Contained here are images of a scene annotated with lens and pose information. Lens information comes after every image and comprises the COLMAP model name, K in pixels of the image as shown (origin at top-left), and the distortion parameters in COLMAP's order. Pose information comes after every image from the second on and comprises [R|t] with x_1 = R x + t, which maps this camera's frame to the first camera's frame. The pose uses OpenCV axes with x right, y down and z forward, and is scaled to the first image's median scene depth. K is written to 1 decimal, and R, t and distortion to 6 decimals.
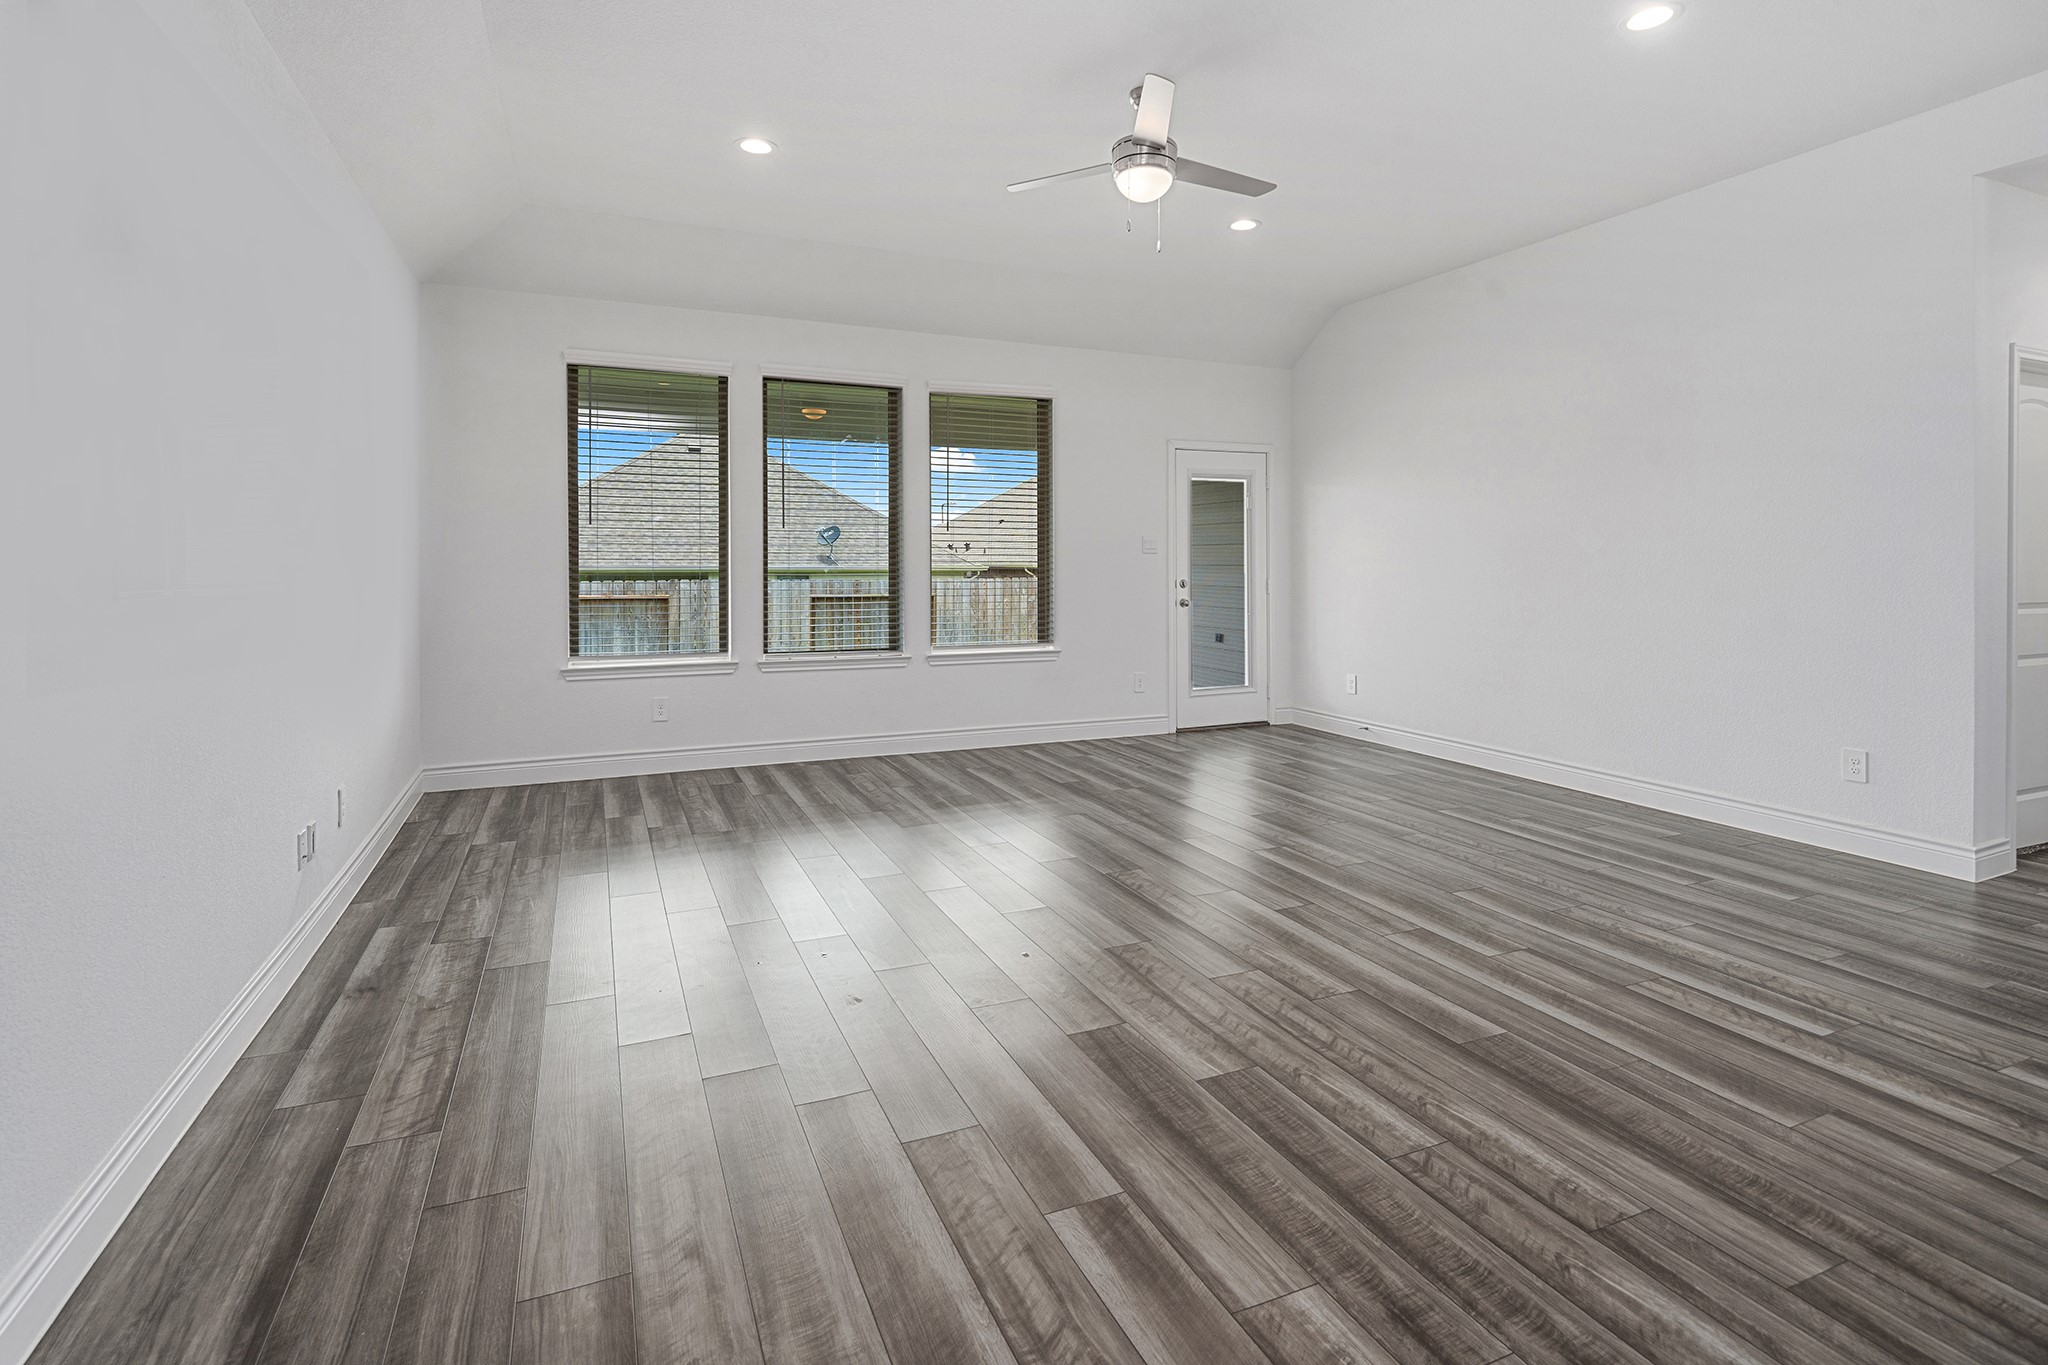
lens RADIAL K [[1006.8, 0, 1044.8], [0, 1006.8, 683.1], [0, 0, 1]] dist [-0.001646, -0.000714]
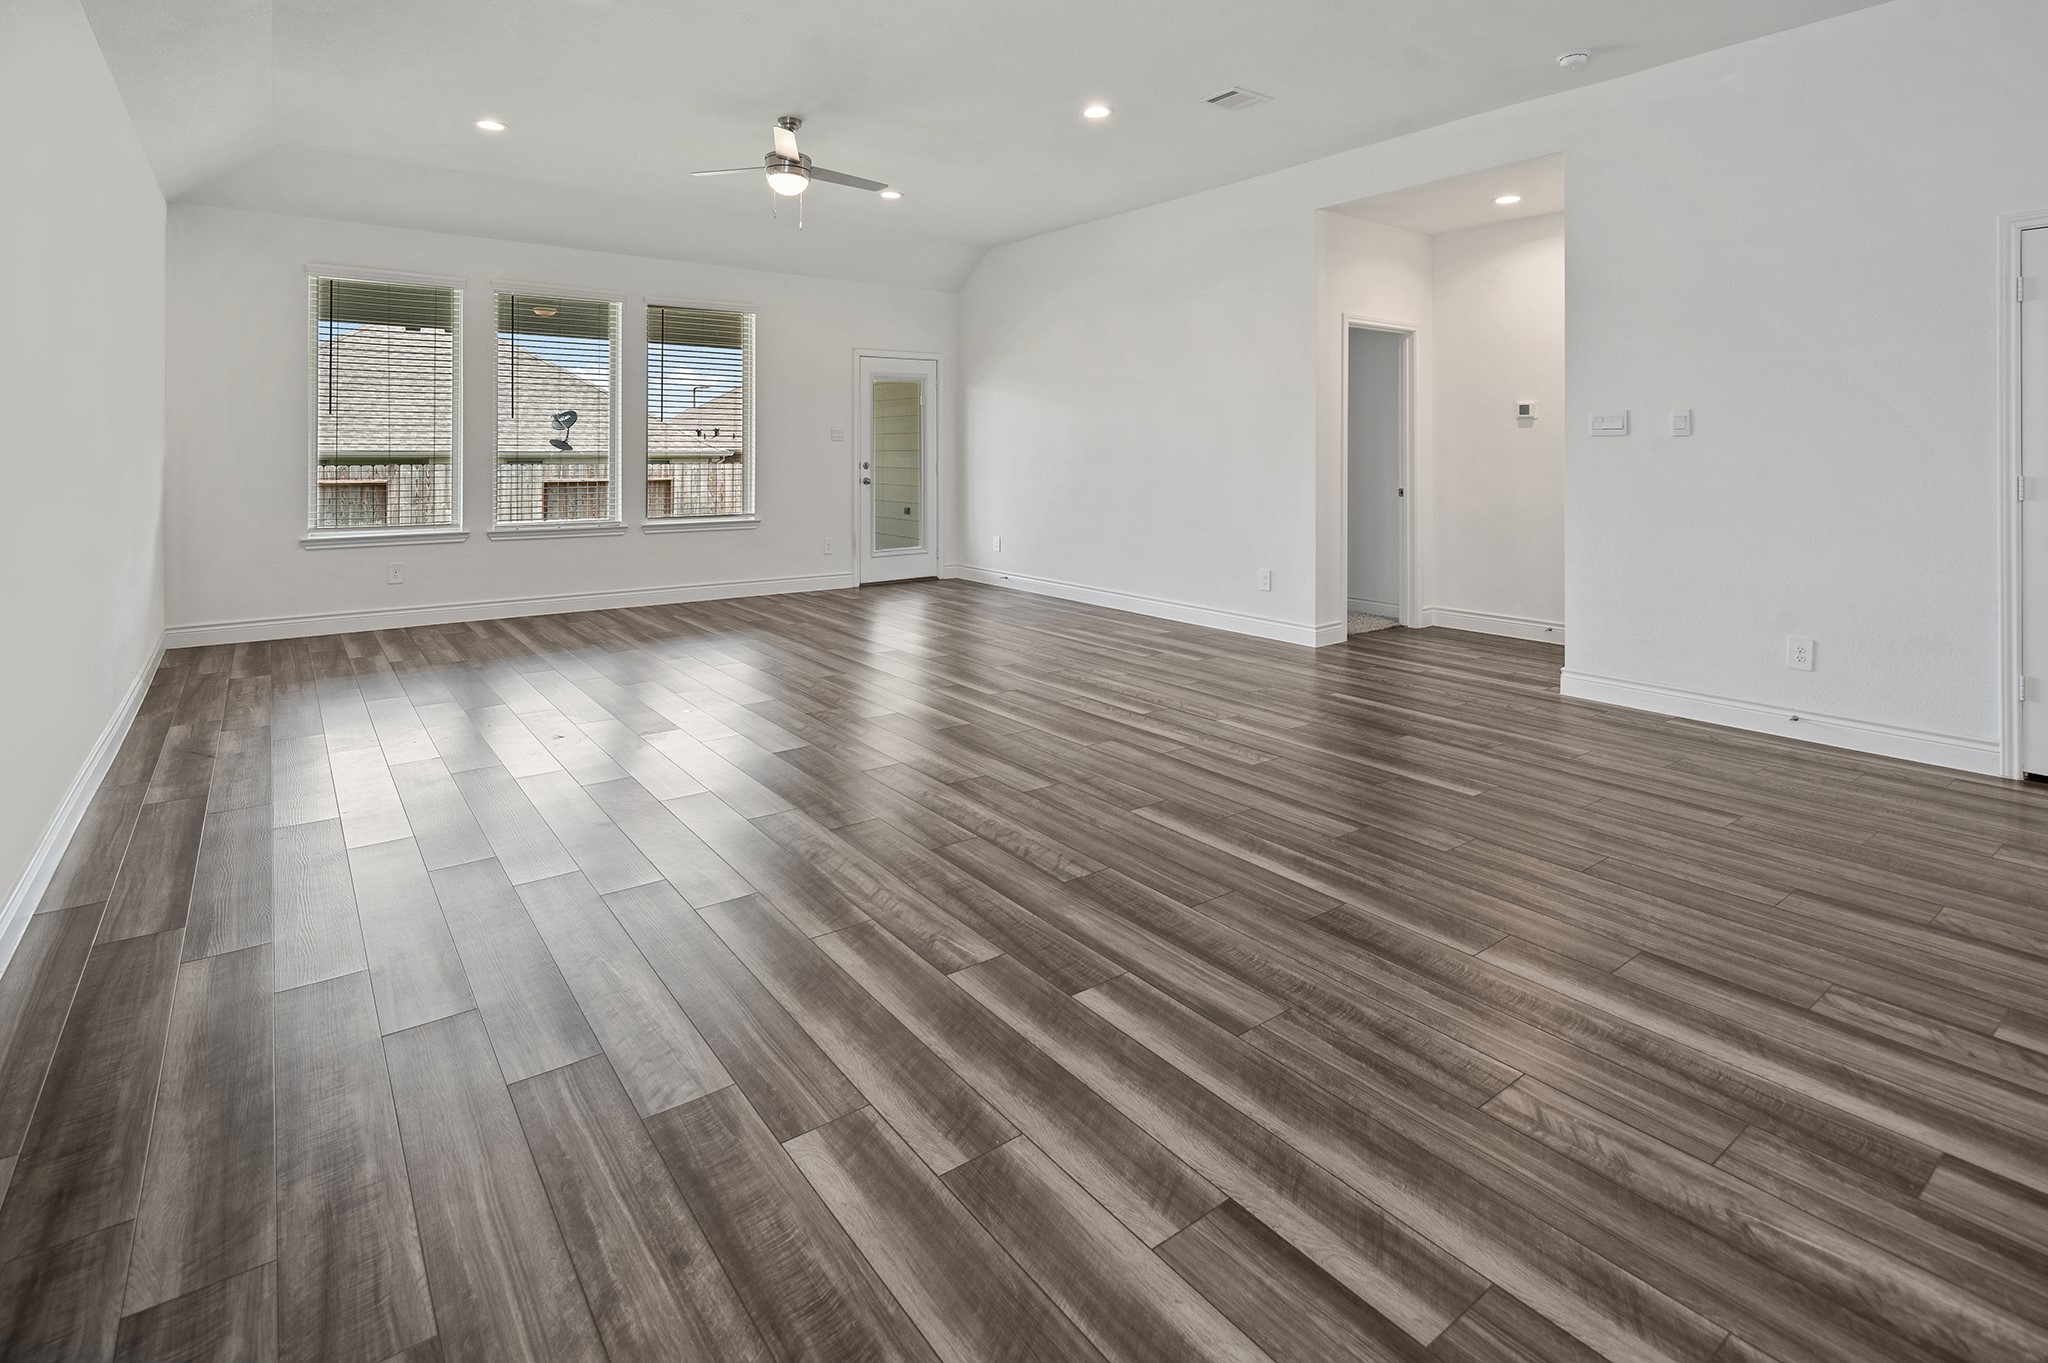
lens RADIAL K [[1006.8, 0, 1036.5], [0, 1006.8, 528.0], [0, 0, 1]] dist [-0.001646, -0.000714]
pose [[0.975097, -0.016279, 0.221179, 0.084139], [0.025062, 0.999002, -0.036959, 0.034778], [-0.220357, 0.041582, 0.974533, -0.296544]]
